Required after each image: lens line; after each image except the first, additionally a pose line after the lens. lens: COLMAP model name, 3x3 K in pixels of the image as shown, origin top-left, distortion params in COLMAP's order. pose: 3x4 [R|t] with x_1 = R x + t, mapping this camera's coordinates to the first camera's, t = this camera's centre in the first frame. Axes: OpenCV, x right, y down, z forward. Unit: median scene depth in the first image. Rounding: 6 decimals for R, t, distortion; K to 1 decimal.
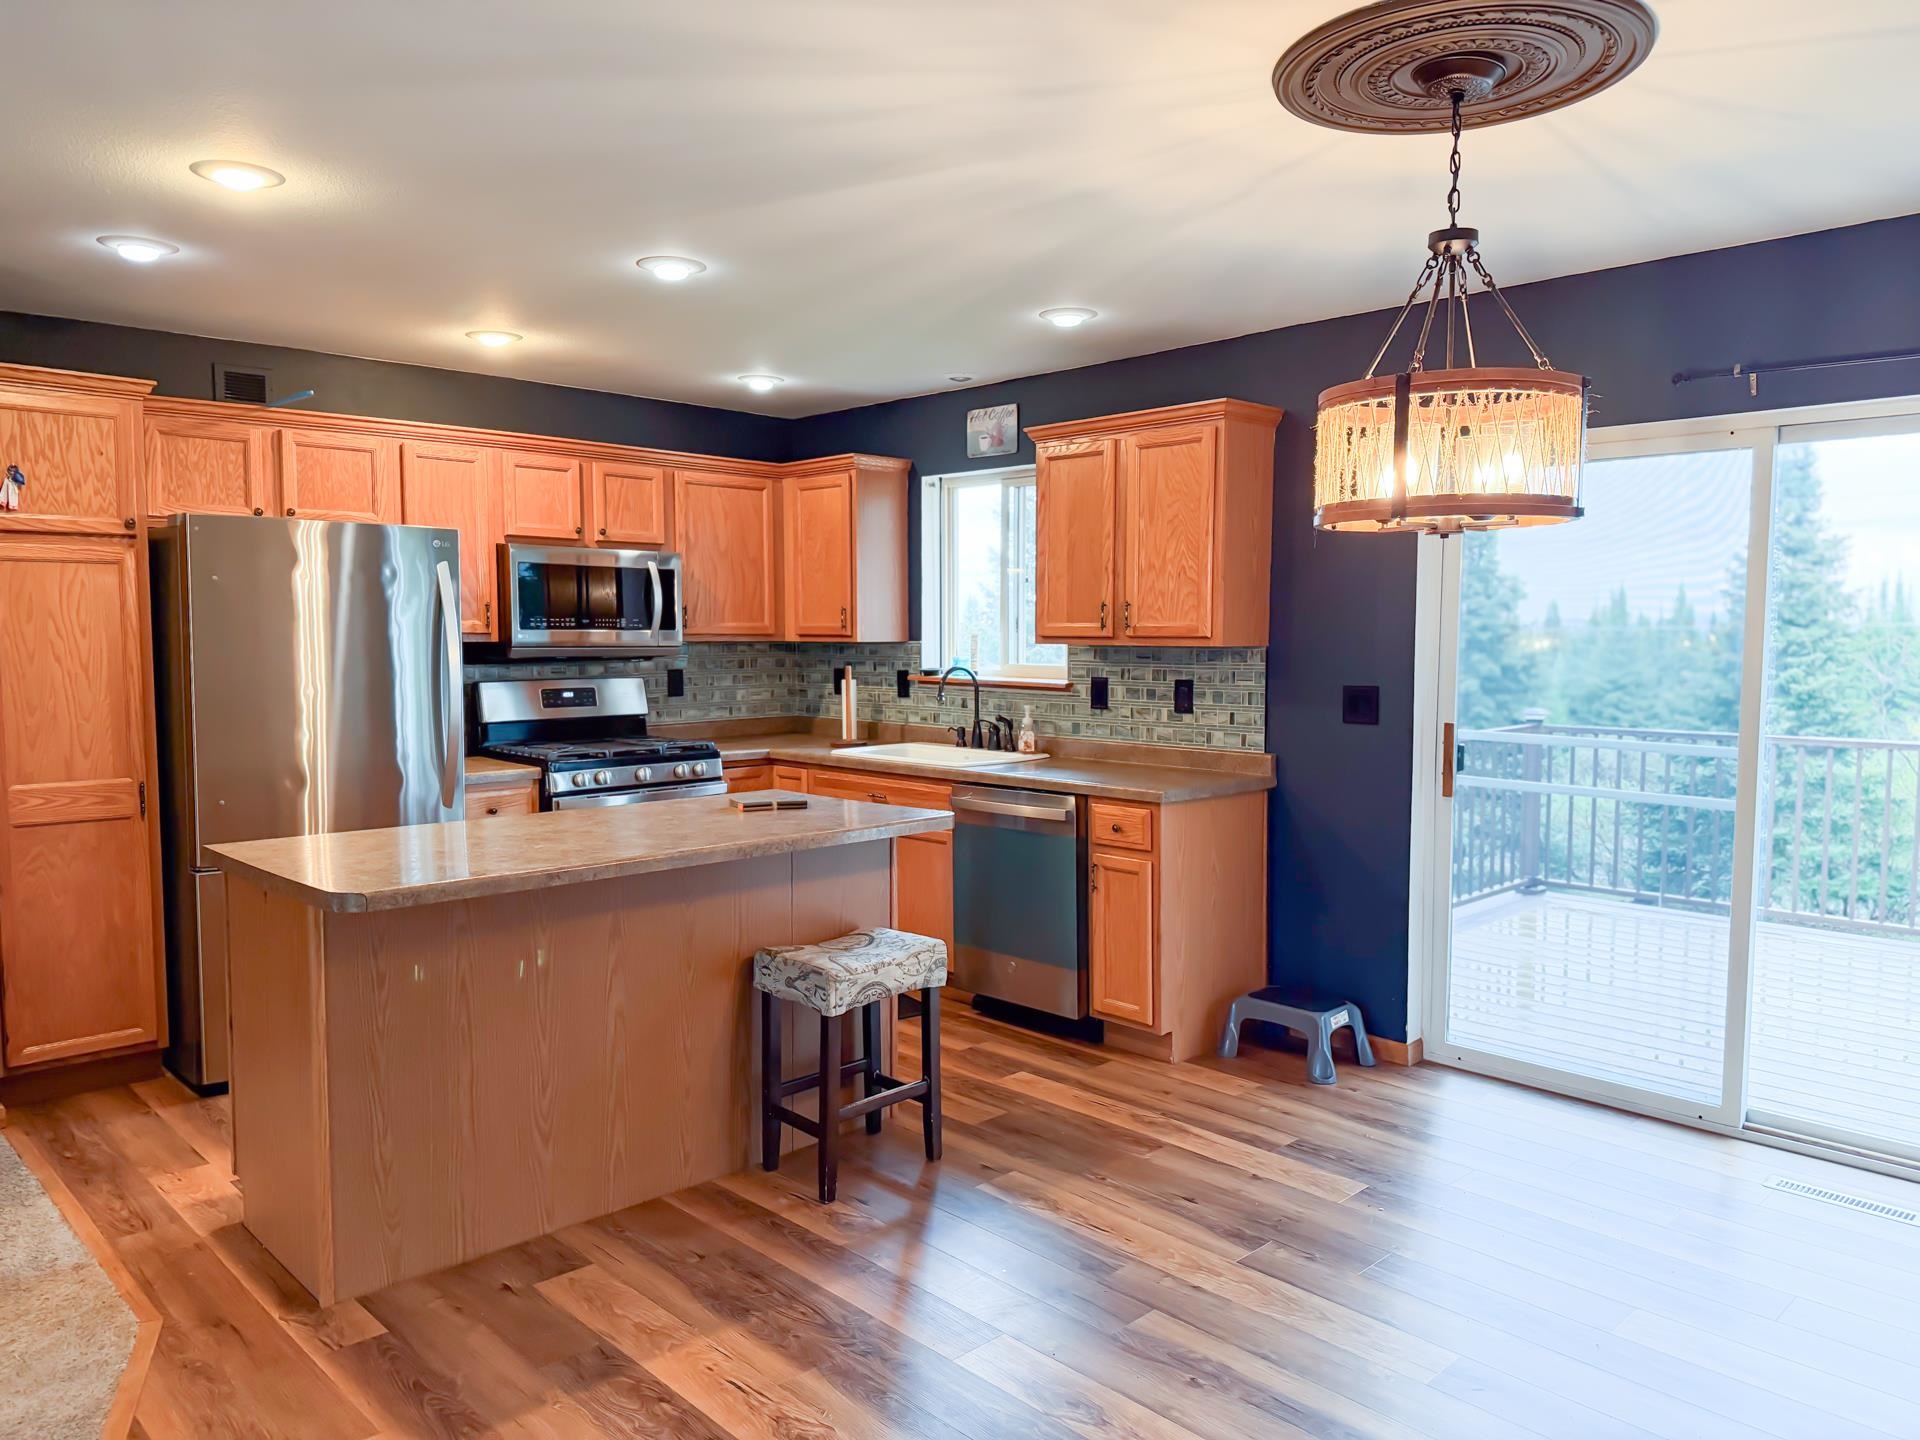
lens RADIAL K [[1359.0, 0, 960.0], [0, 1359.0, 720.0], [0, 0, 1]] dist [0.038206, -0.042149]
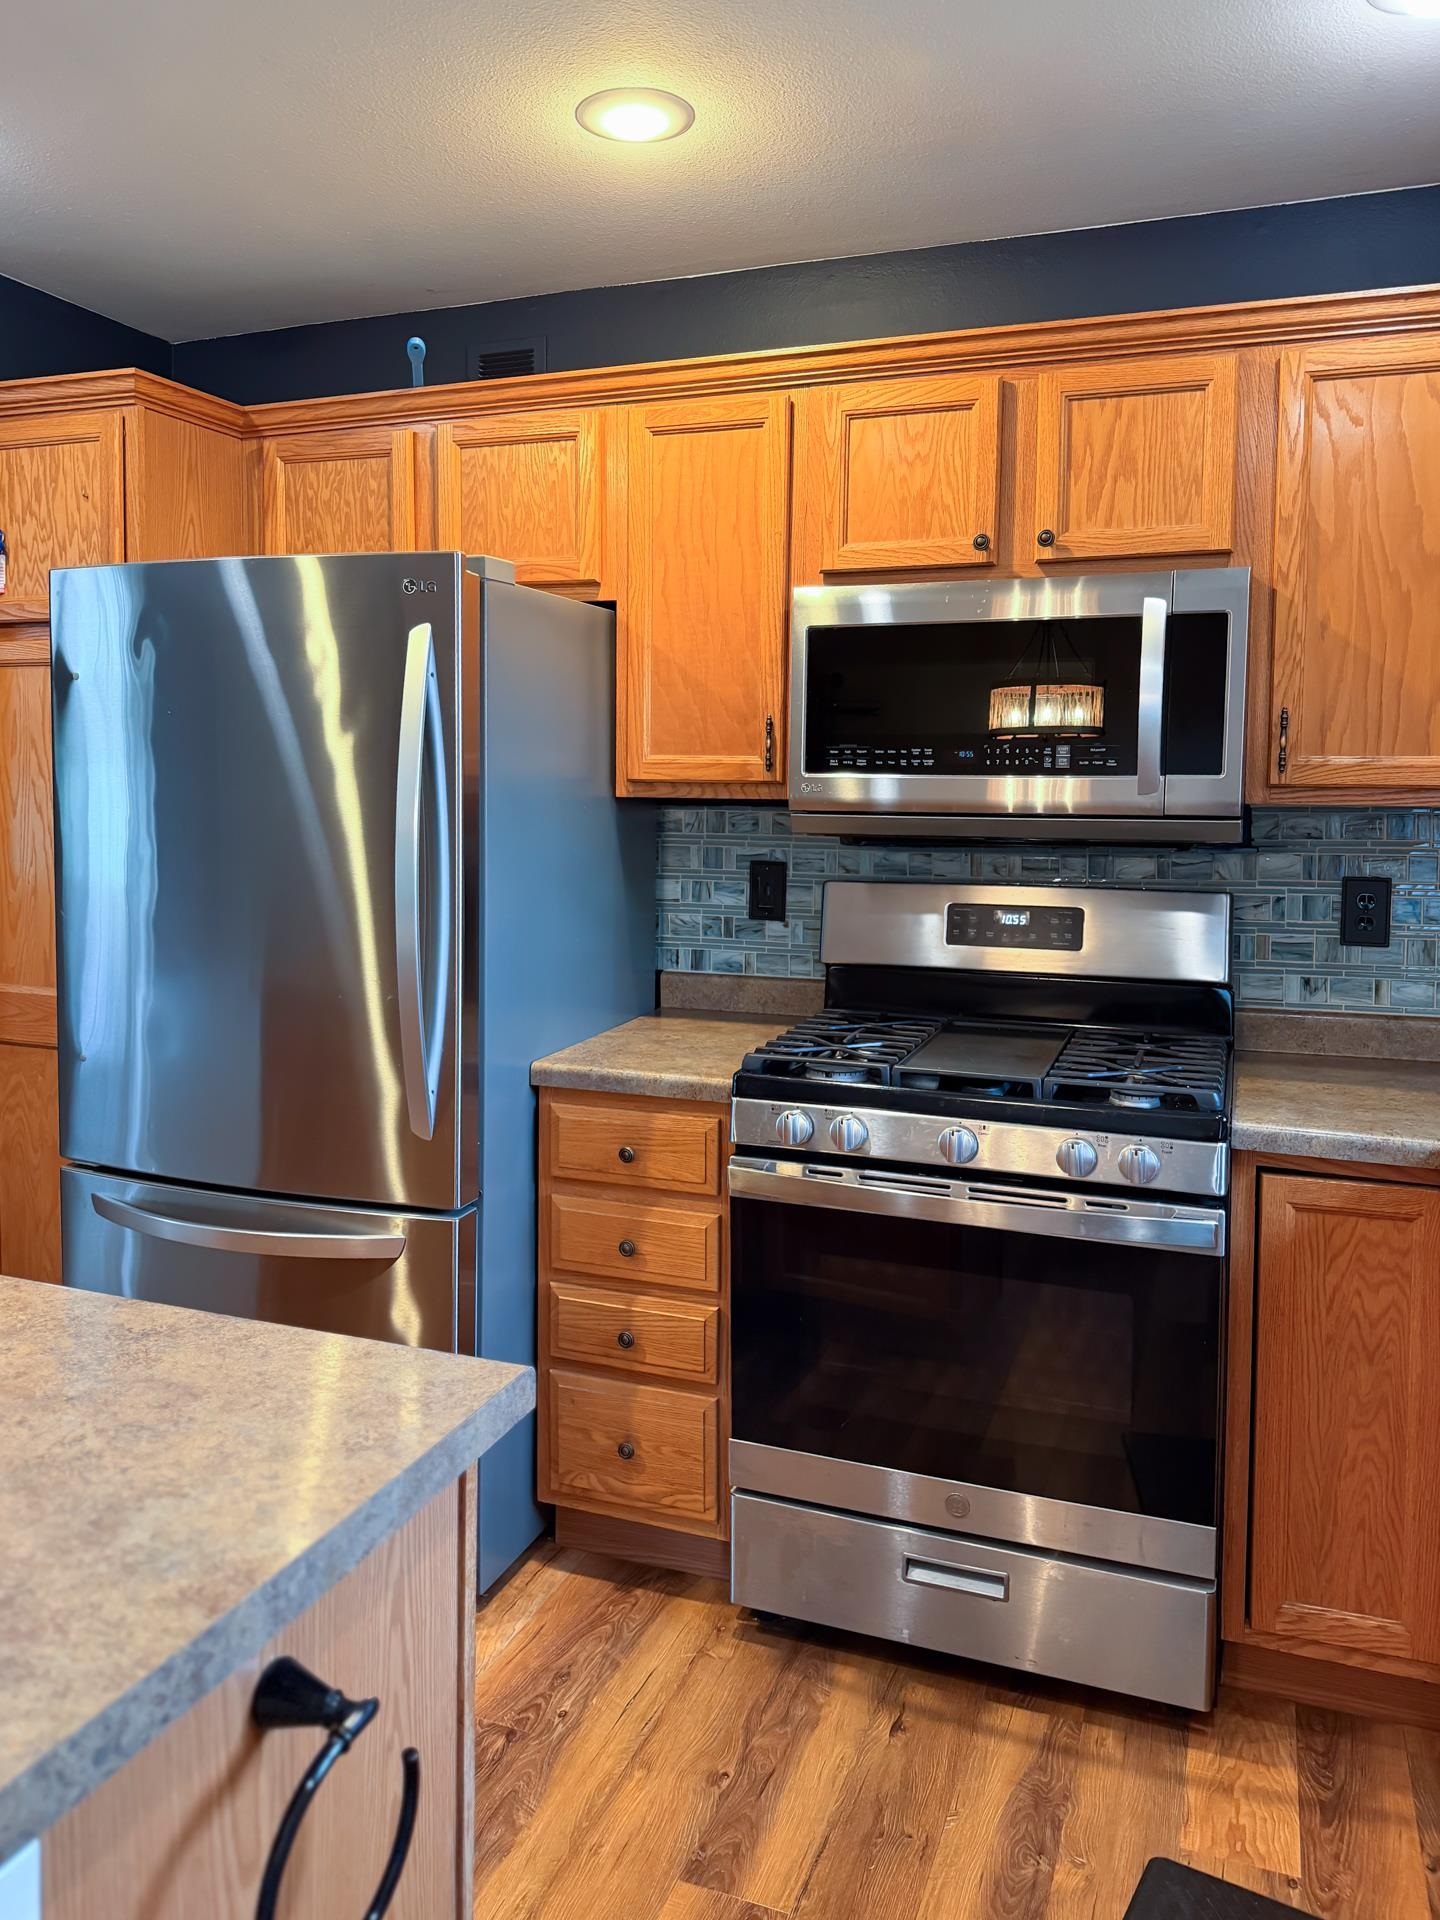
lens RADIAL K [[1407.0, 0, 720.2], [0, 1407.0, 885.8], [0, 0, 1]] dist [0.002299, -0.004490]
pose [[0.427824, 0.070976, -0.901071, 0.097945], [-0.069840, 0.996527, 0.045336, -0.048991], [0.901160, 0.043535, 0.431295, 0.798301]]
